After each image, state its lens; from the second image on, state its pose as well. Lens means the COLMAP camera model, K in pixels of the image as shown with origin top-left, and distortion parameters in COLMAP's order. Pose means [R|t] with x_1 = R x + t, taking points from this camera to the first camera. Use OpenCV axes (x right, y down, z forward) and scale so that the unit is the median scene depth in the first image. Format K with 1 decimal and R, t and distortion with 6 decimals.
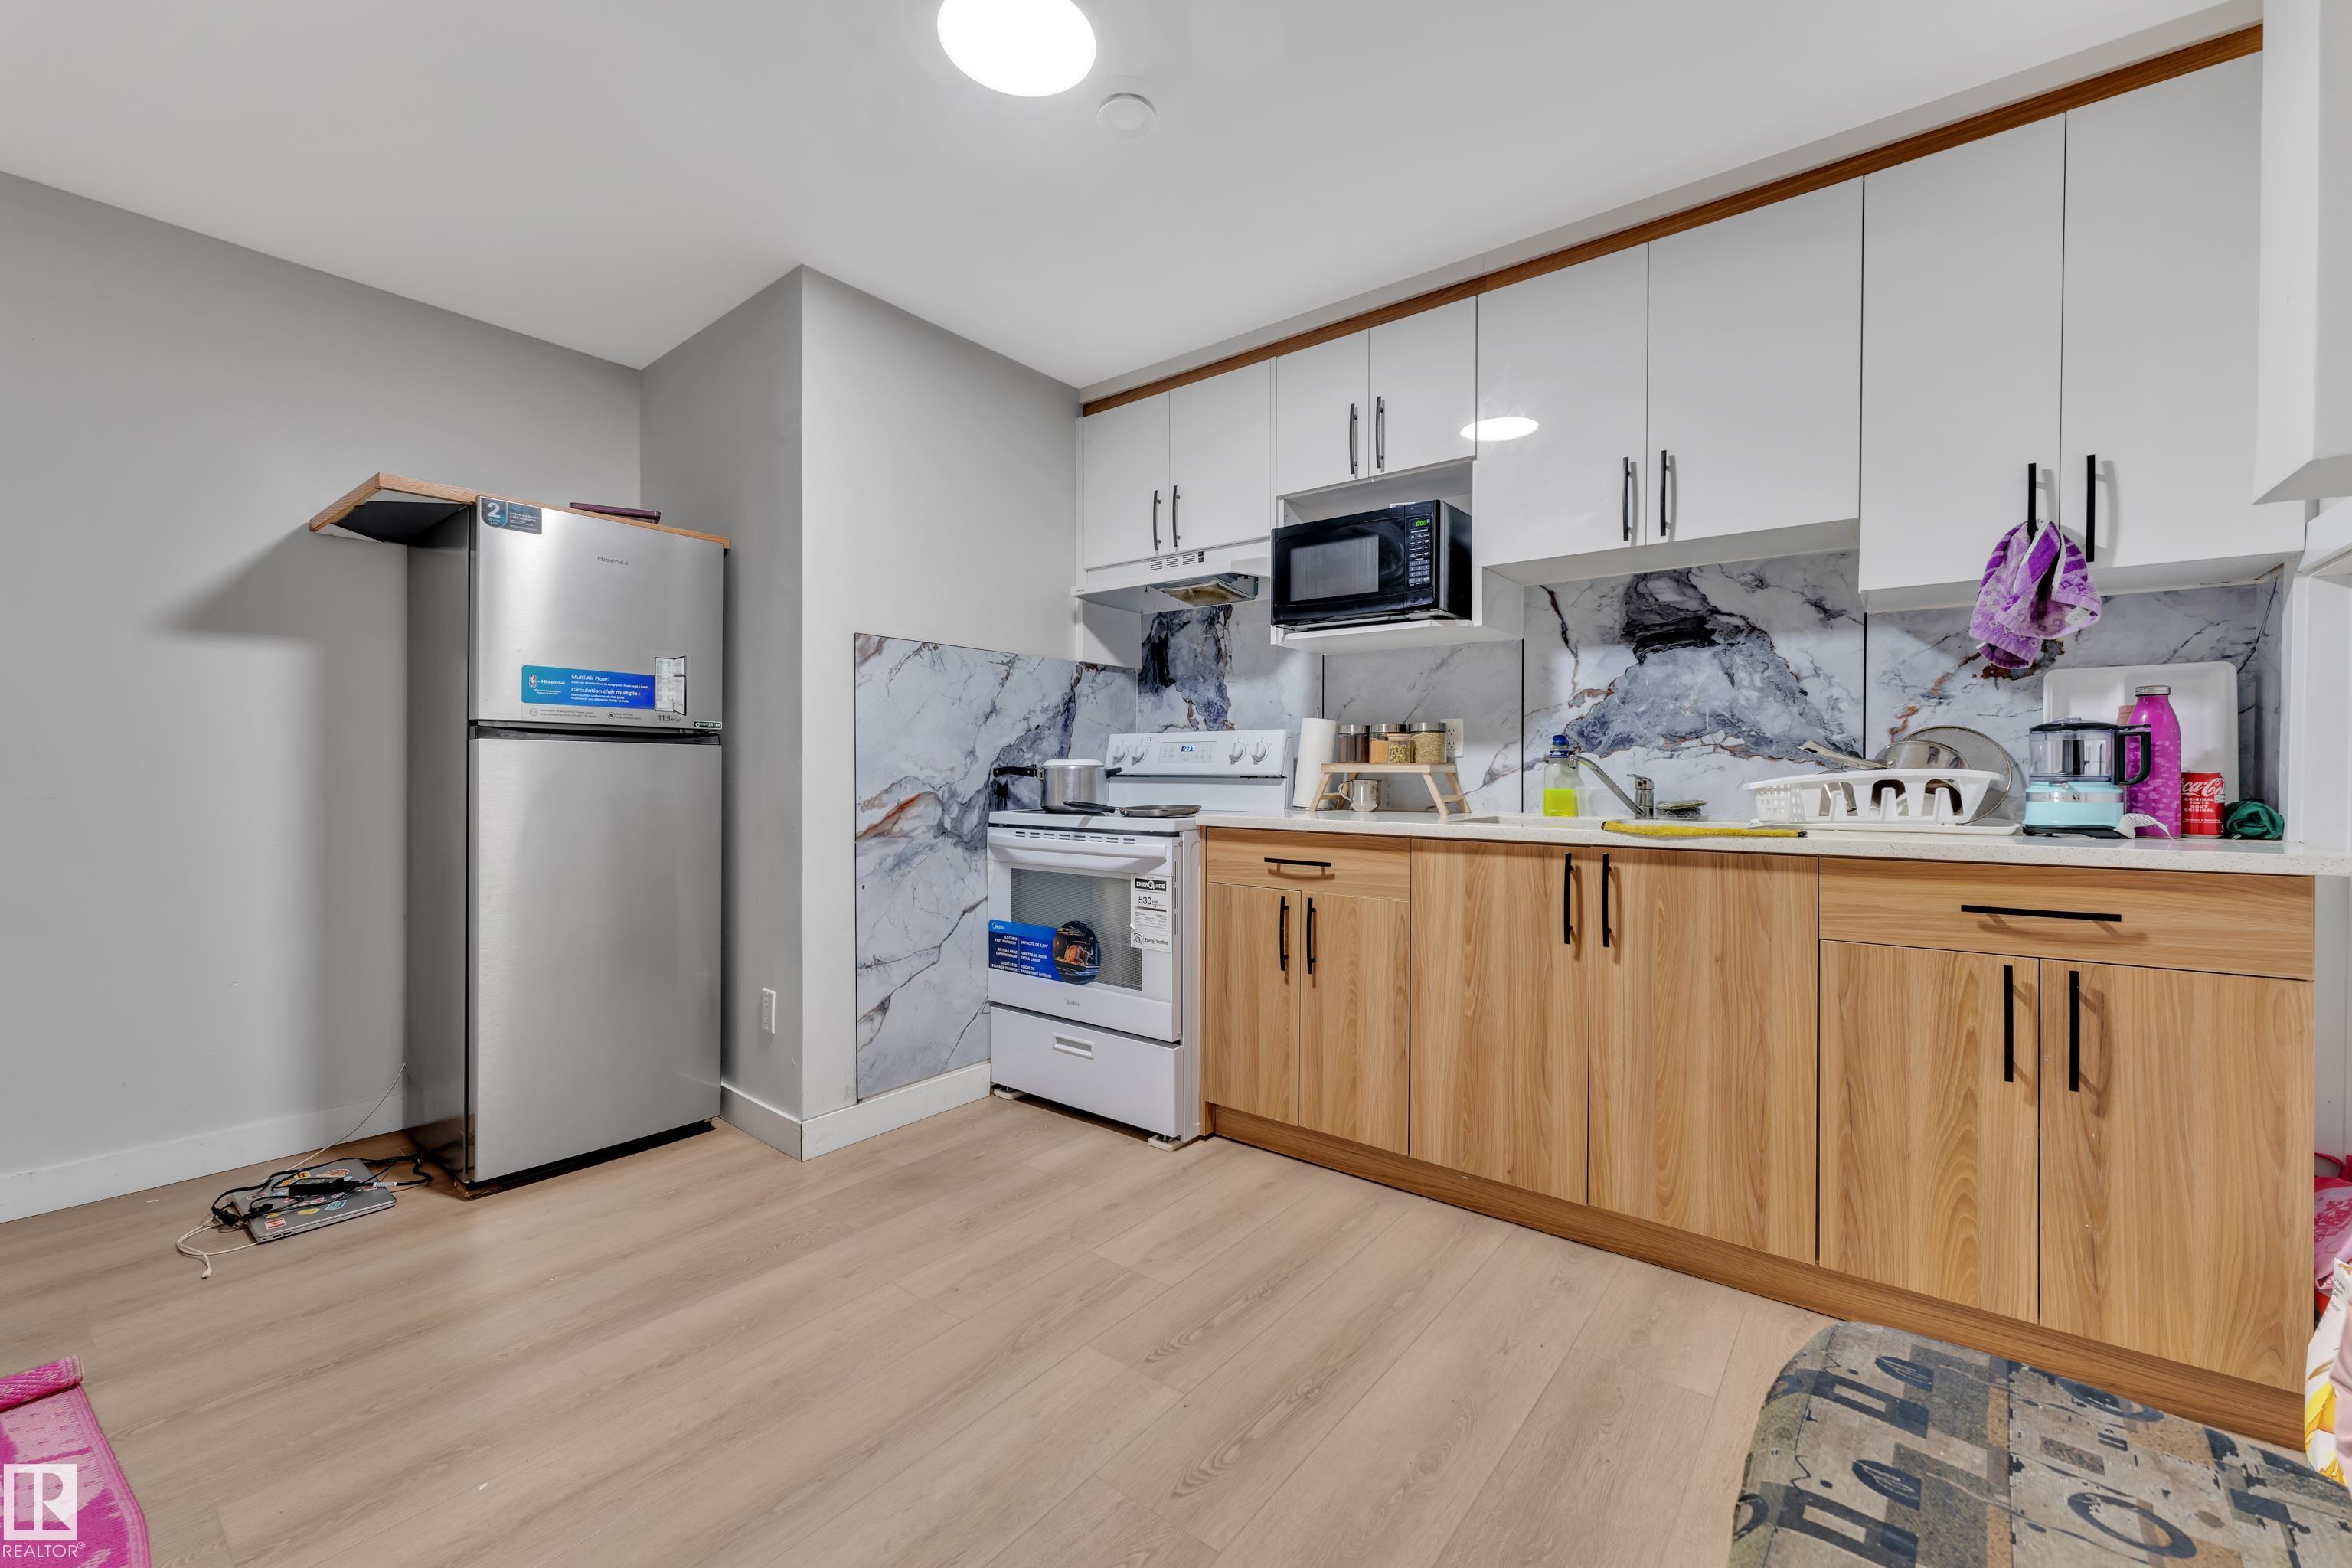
lens RADIAL K [[962.1, 0, 1185.8], [0, 962.1, 775.0], [0, 0, 1]] dist [-0.004250, 0.000476]
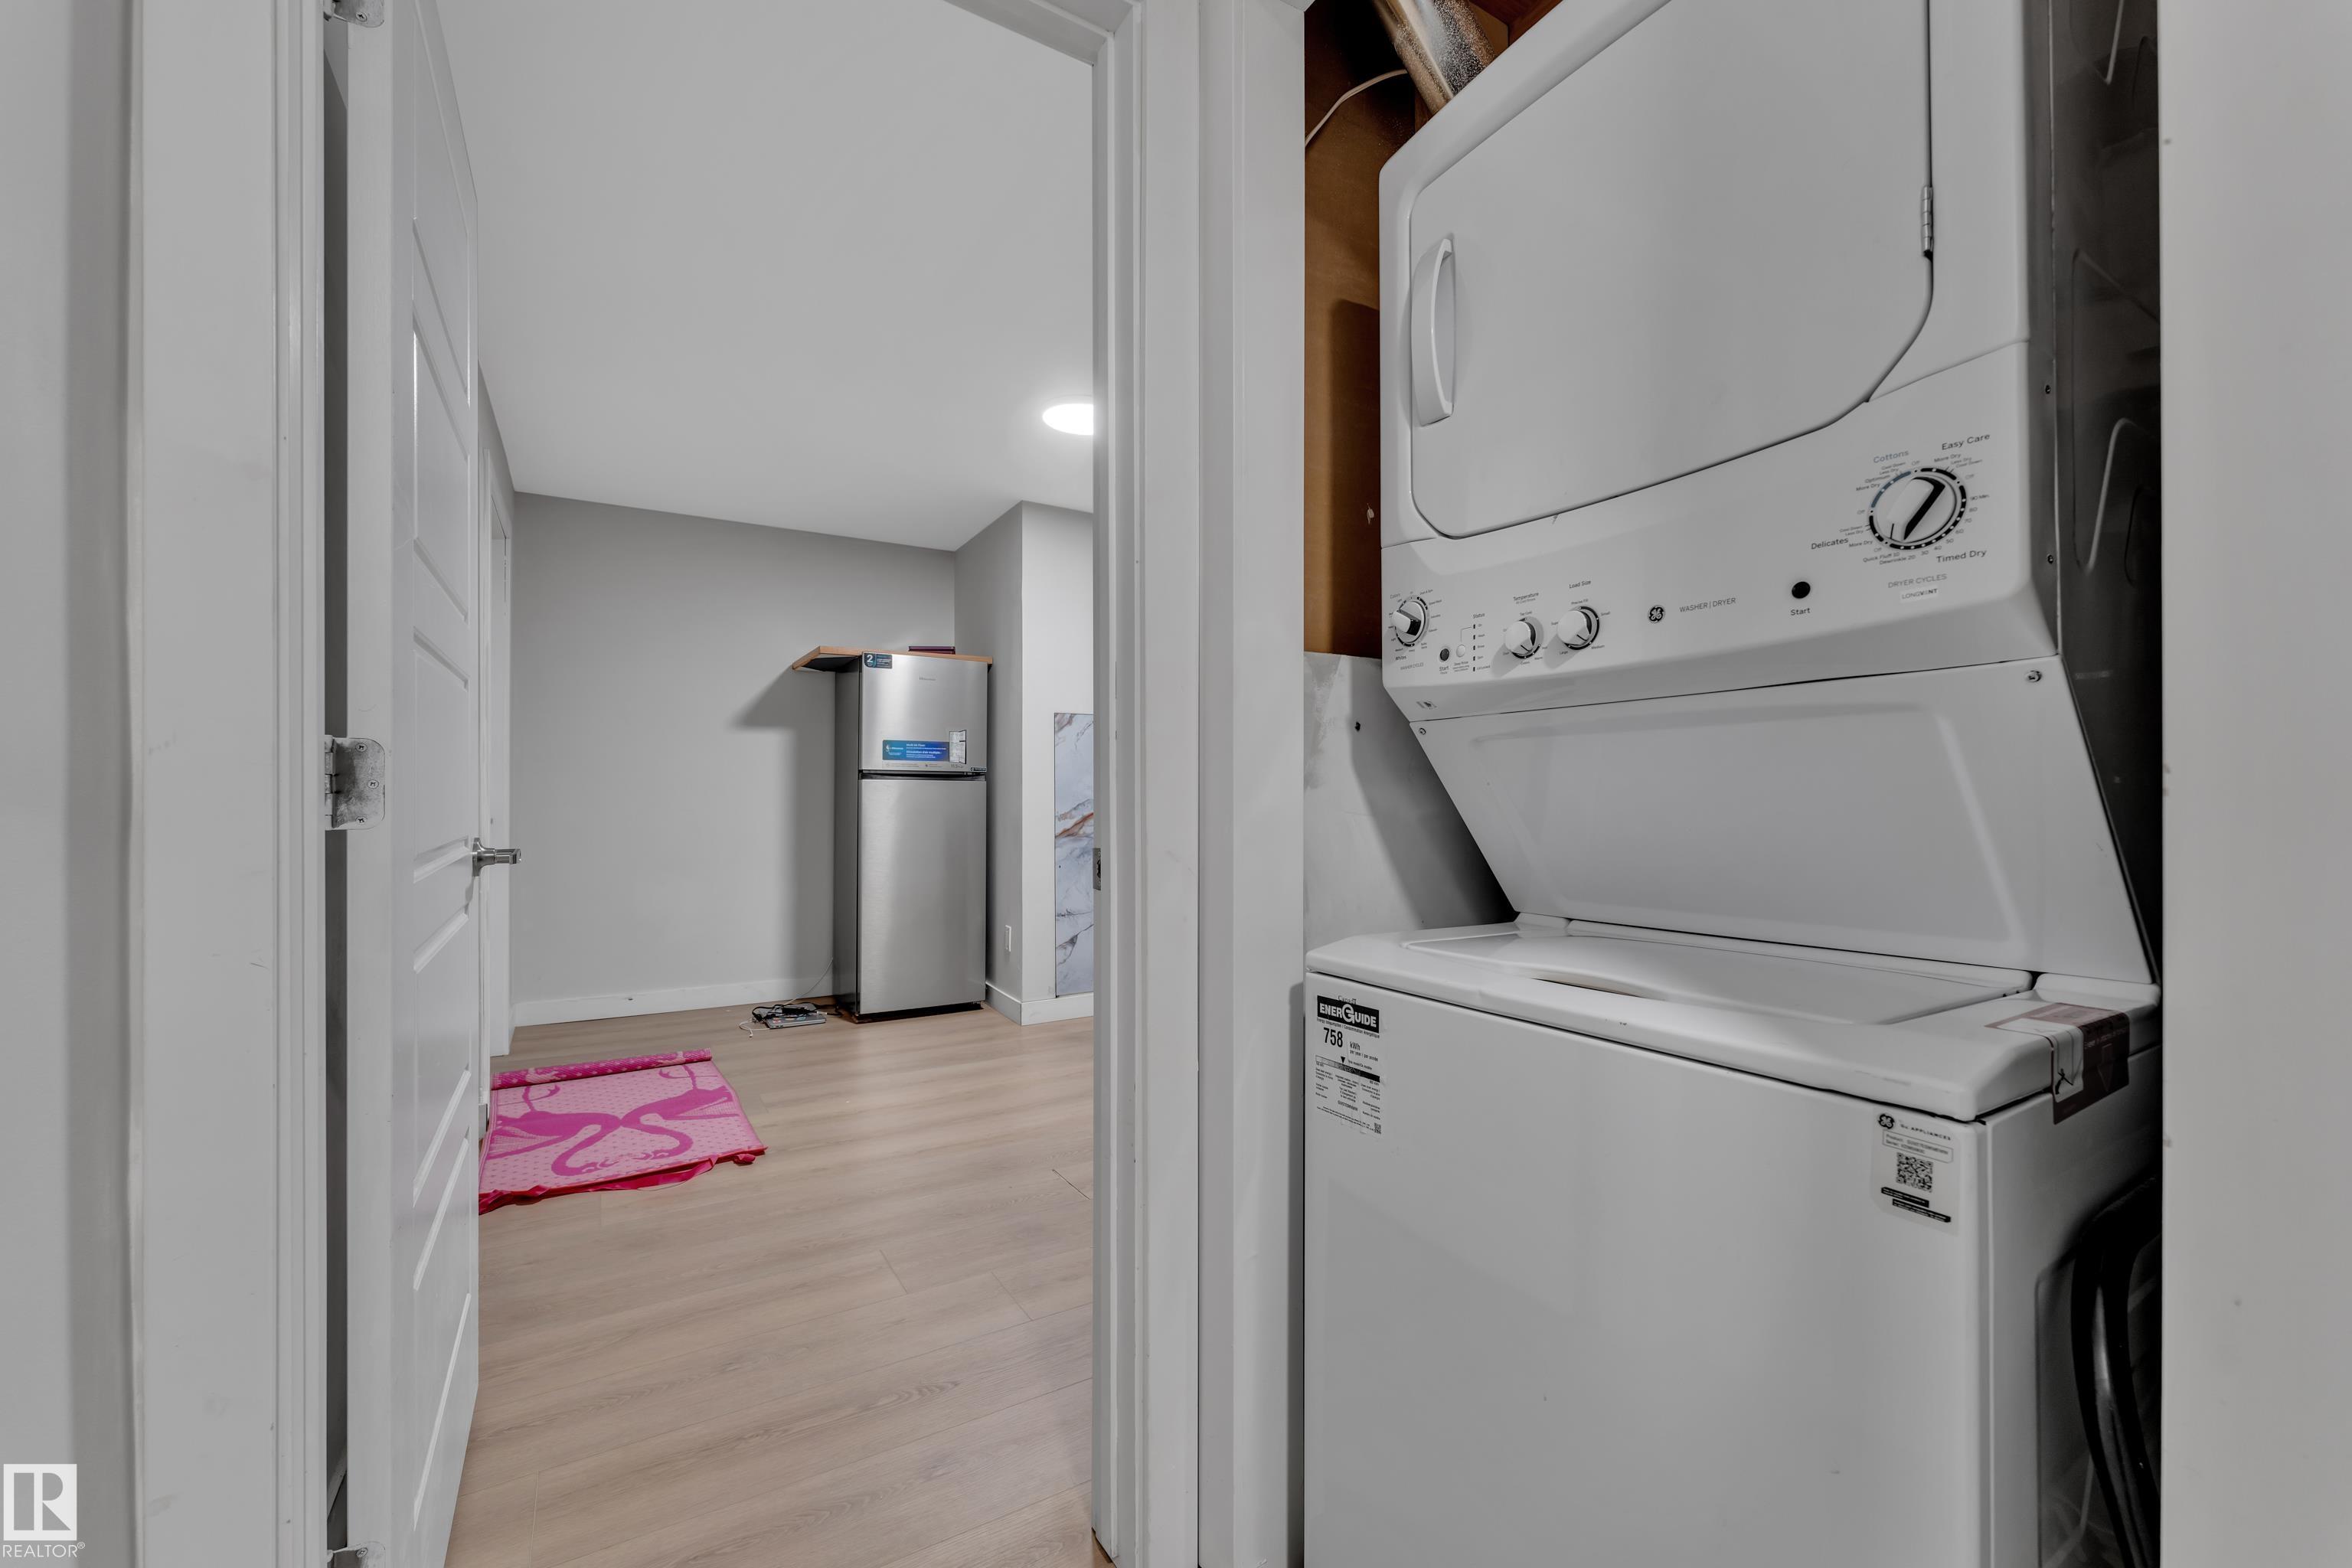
lens RADIAL K [[962.1, 0, 1171.4], [0, 962.1, 791.5], [0, 0, 1]] dist [-0.004250, 0.000476]
pose [[0.935353, -0.009169, -0.353596, 0.444163], [0.002476, 0.999809, -0.019376, 0.021298], [0.353706, 0.017248, 0.935198, -0.493956]]
